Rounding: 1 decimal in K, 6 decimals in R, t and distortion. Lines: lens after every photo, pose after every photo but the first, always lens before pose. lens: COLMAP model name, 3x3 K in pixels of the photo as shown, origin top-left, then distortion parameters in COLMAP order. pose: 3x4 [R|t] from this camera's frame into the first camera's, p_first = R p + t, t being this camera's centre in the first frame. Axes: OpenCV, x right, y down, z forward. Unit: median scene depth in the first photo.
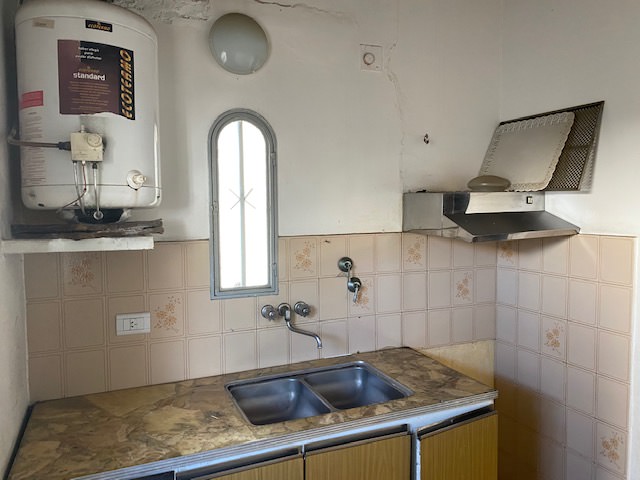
lens RADIAL K [[477.9, 0, 320.0], [0, 477.9, 240.0], [0, 0, 1]] dist [0.002206, -0.005122]
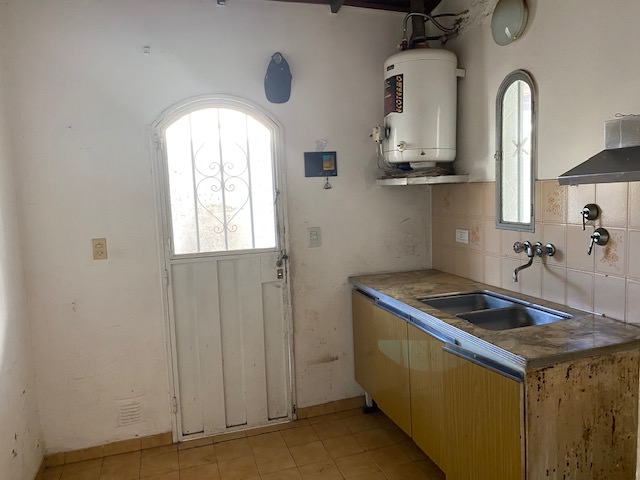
lens RADIAL K [[484.7, 0, 320.0], [0, 484.7, 240.0], [0, 0, 1]] dist [0.057747, -0.052660]
pose [[-0.073388, 0.129422, -0.988870, 0.794347], [-0.028644, 0.990861, 0.131809, -0.003739], [0.996892, 0.037998, -0.069010, 0.431901]]
